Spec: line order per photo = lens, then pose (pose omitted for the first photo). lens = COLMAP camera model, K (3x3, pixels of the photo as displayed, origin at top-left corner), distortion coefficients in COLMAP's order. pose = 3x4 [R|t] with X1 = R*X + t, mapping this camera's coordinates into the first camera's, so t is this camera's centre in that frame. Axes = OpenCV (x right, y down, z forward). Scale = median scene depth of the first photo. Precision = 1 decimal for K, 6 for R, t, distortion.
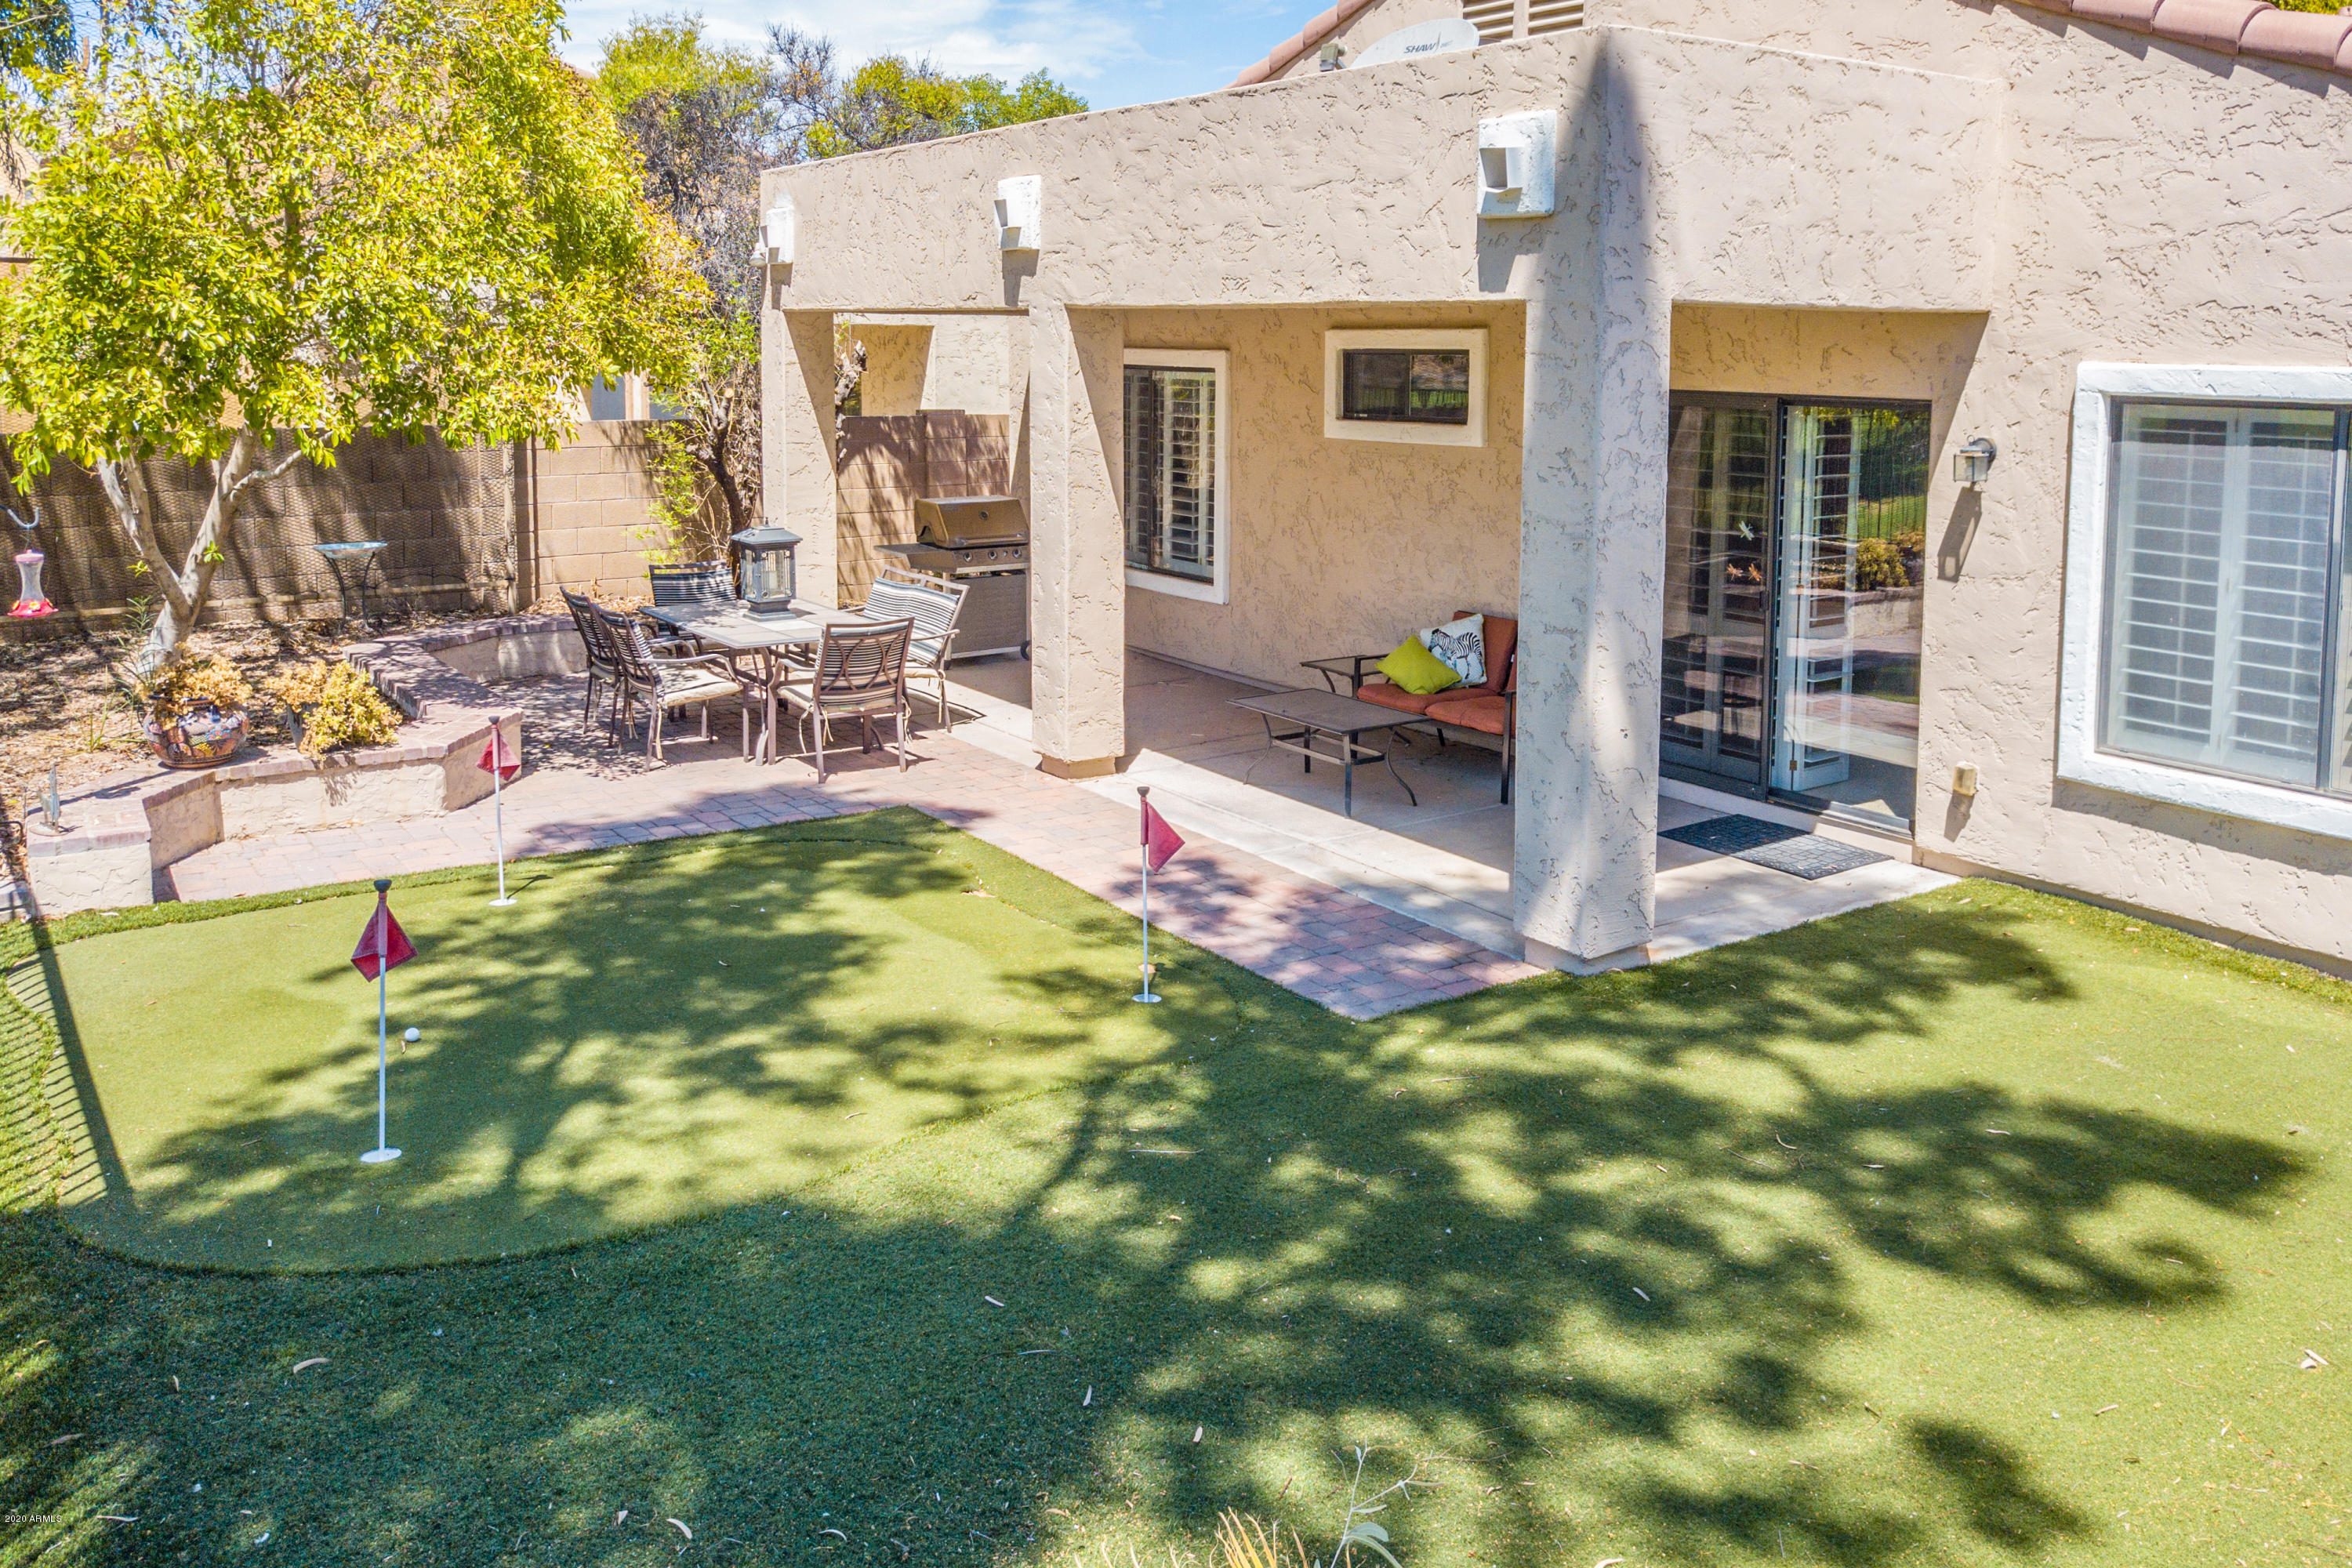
lens RADIAL K [[1849.4, 0, 1182.0], [0, 1849.4, 785.7], [0, 0, 1]] dist [0.001798, -0.003884]
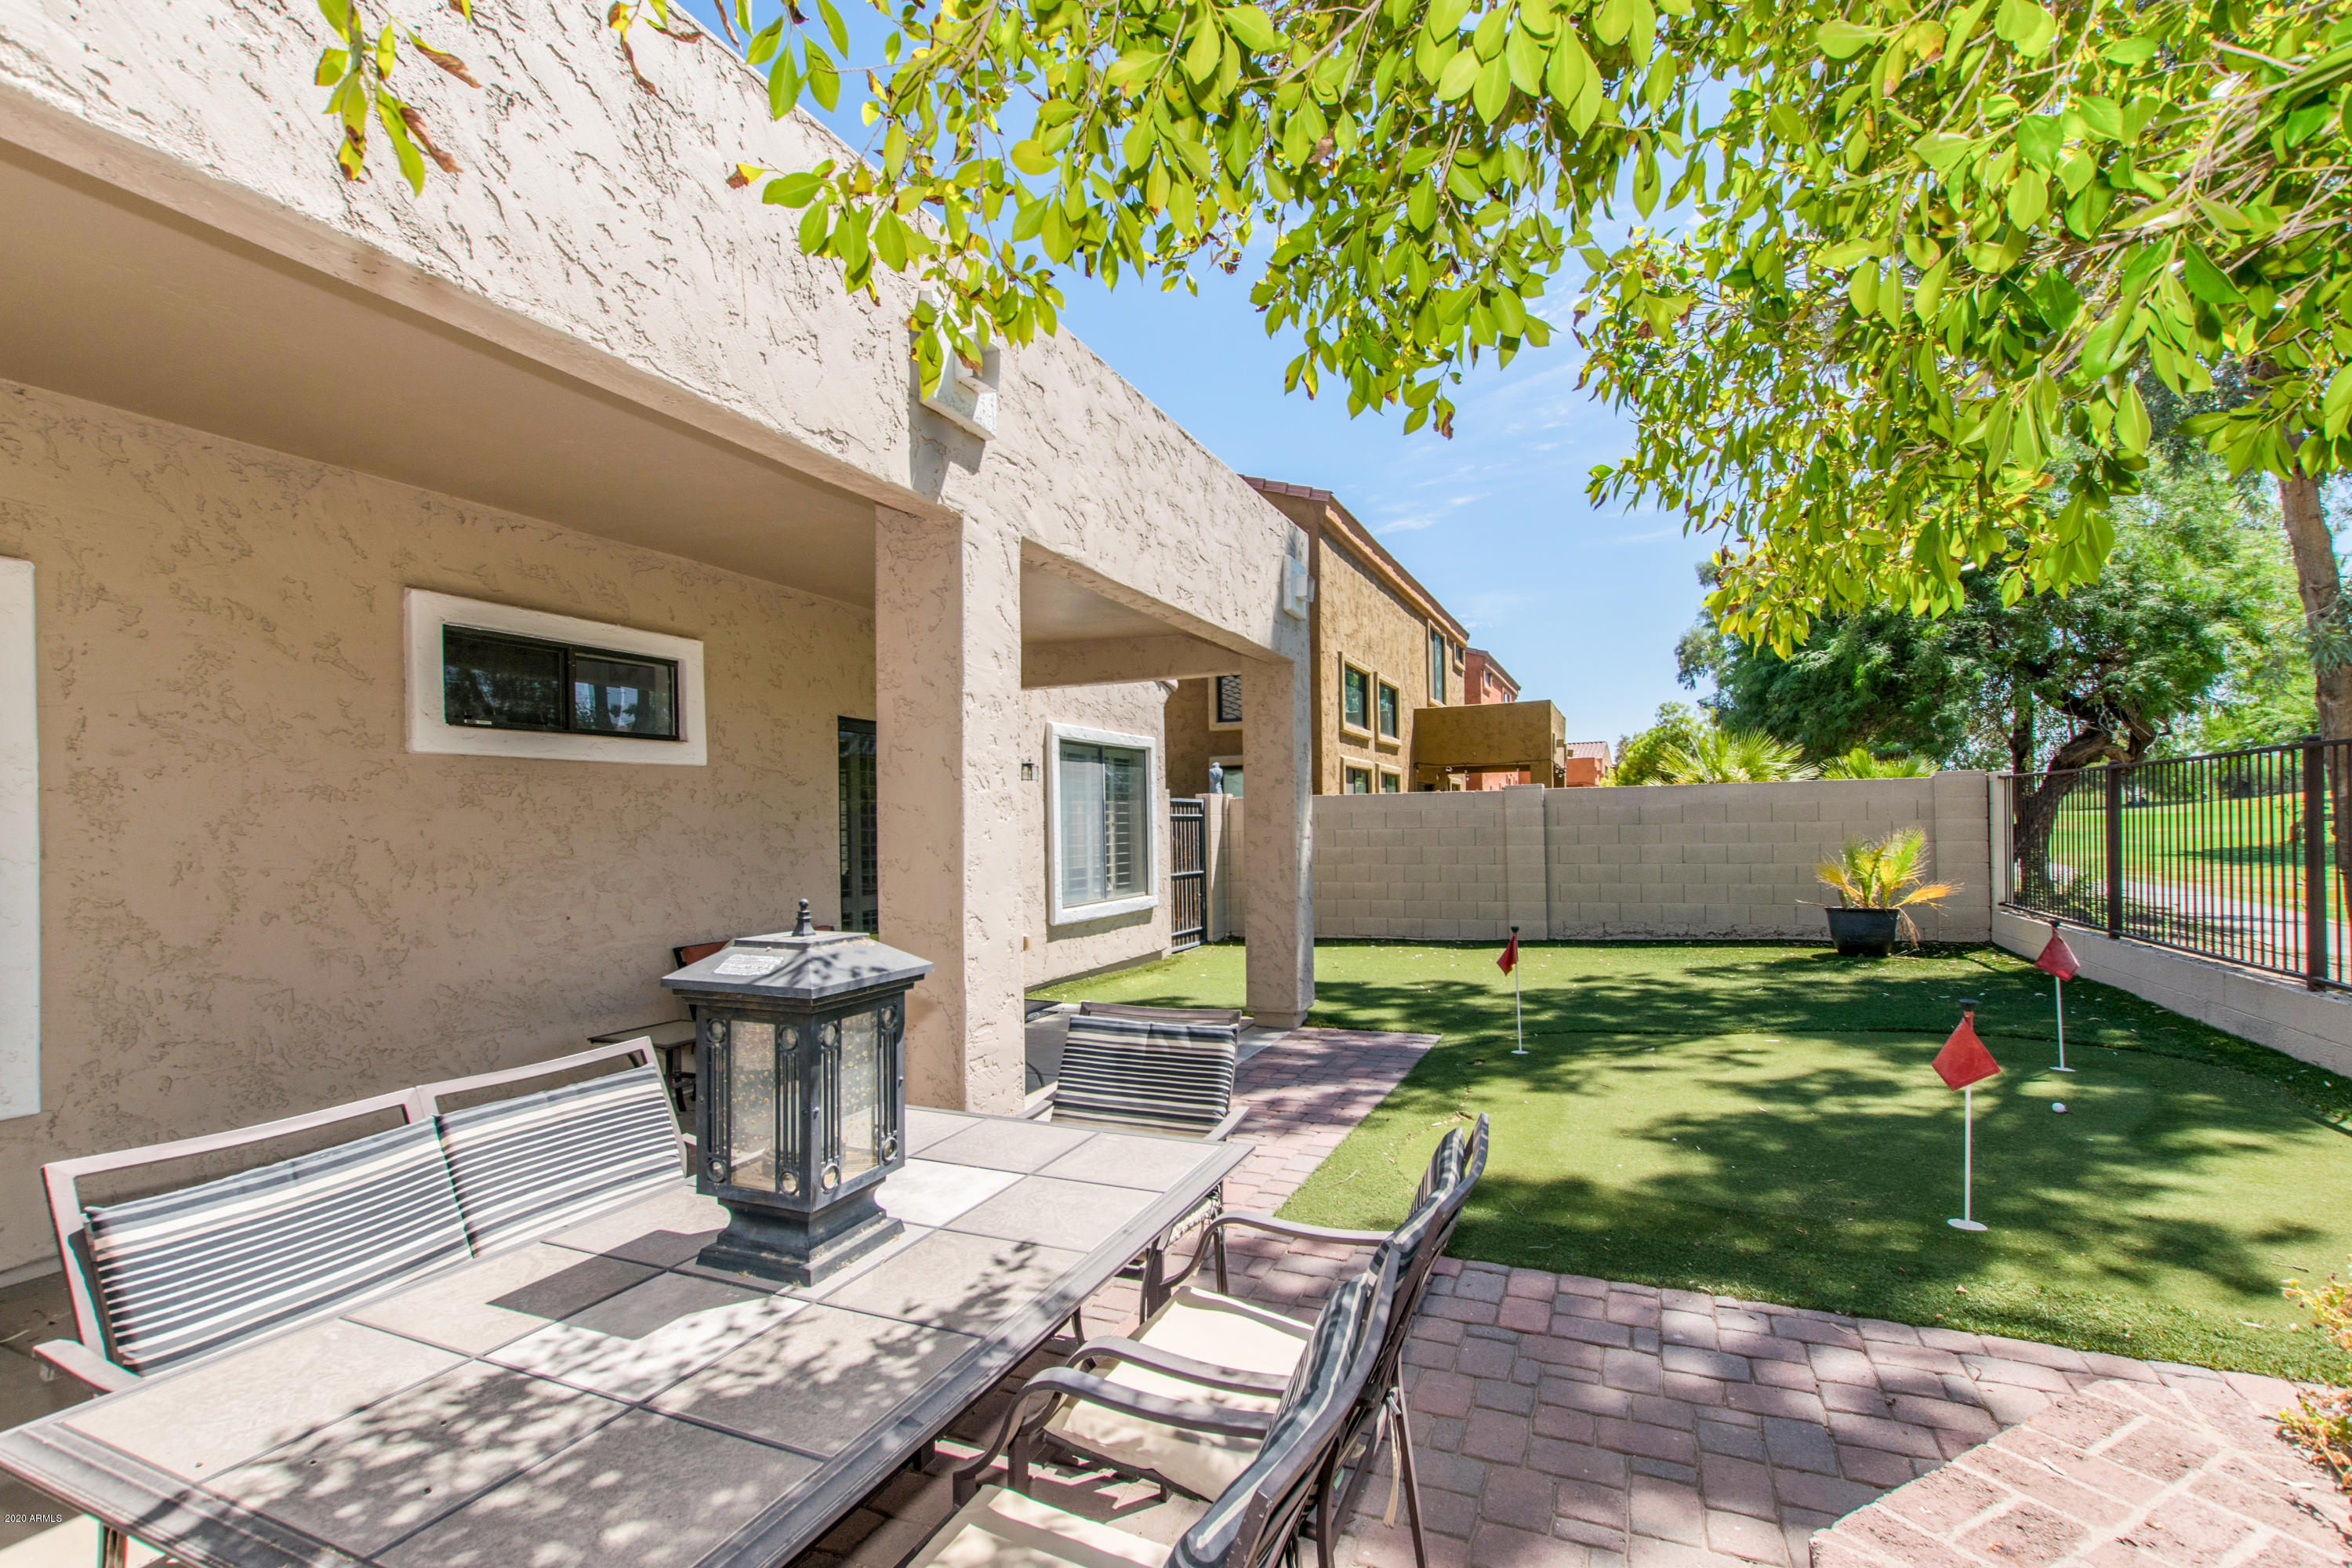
lens RADIAL K [[1052.6, 0, 1171.8], [0, 1052.6, 846.7], [0, 0, 1]] dist [-0.024323, -0.000040]
pose [[-0.538136, -0.009326, 0.842807, -0.890264], [0.215342, 0.965231, 0.148178, -0.339904], [-0.814885, 0.261231, -0.517417, 2.214921]]
